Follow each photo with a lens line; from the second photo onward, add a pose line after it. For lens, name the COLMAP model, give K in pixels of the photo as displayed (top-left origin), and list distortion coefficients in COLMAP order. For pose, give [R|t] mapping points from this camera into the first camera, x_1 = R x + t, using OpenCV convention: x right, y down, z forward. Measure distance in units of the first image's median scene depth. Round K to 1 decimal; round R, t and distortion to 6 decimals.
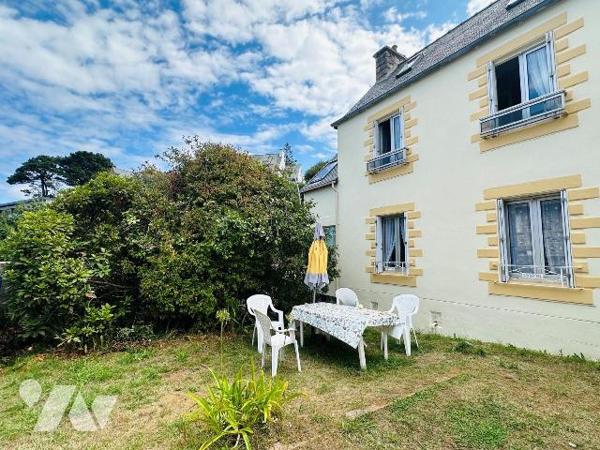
lens RADIAL K [[290.5, 0, 300.0], [0, 290.5, 225.0], [0, 0, 1]] dist [-0.001719, -0.000273]
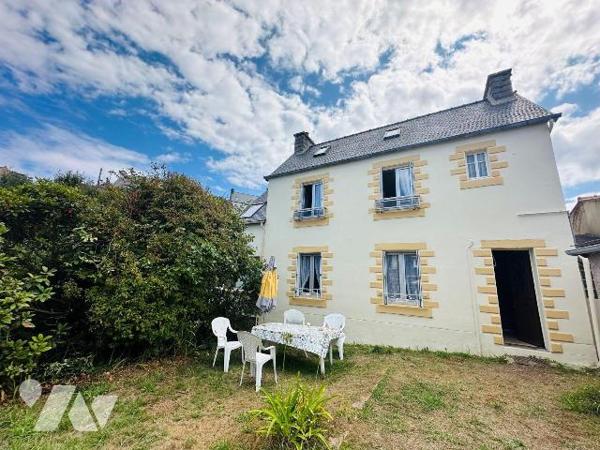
lens RADIAL K [[240.0, 0, 300.0], [0, 240.0, 225.0], [0, 0, 1]] dist [-0.000562, -0.000064]
pose [[0.887854, 0.137834, 0.438995, -0.324571], [-0.084811, 0.986754, -0.138290, -0.008078], [-0.452241, 0.085550, 0.887784, 0.015288]]
